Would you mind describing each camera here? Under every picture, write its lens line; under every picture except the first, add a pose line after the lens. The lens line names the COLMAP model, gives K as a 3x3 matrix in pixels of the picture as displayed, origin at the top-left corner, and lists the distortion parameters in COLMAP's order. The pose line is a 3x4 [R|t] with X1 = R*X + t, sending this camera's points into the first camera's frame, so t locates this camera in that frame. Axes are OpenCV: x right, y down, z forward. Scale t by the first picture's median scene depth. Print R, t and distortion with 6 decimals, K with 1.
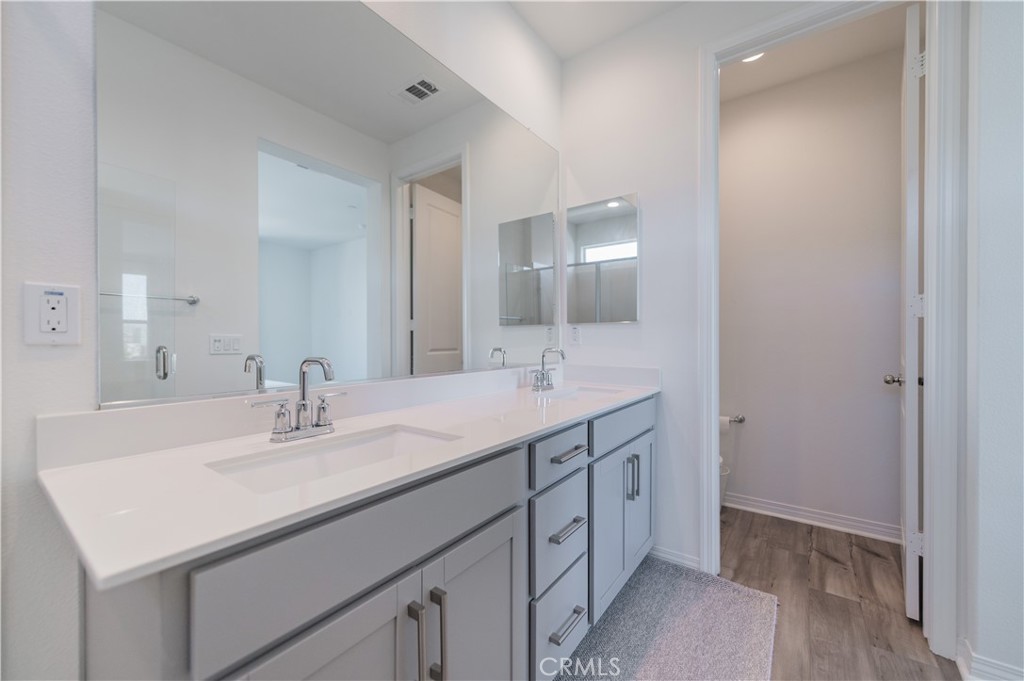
lens RADIAL K [[399.1, 0, 512.0], [0, 399.1, 340.5], [0, 0, 1]] dist [0.009425, 0.000052]
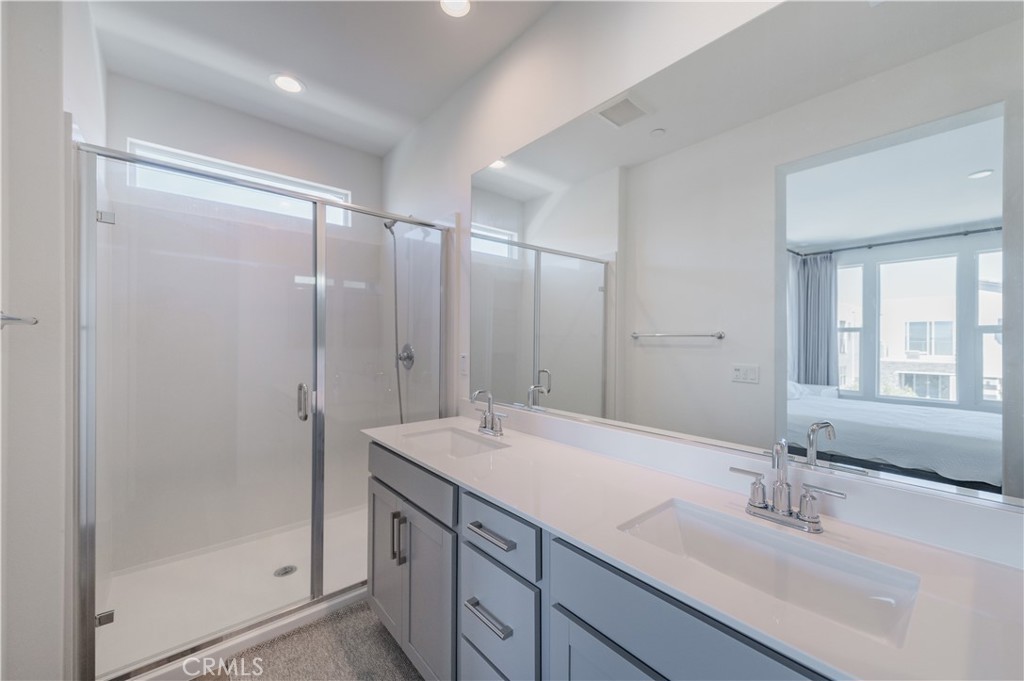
lens RADIAL K [[399.1, 0, 512.0], [0, 399.1, 340.5], [0, 0, 1]] dist [0.009425, 0.000052]
pose [[-0.234746, 0.000258, -0.972057, 0.545200], [-0.007243, 0.999972, 0.002015, -0.084311], [0.972030, 0.007513, -0.234737, 0.681381]]
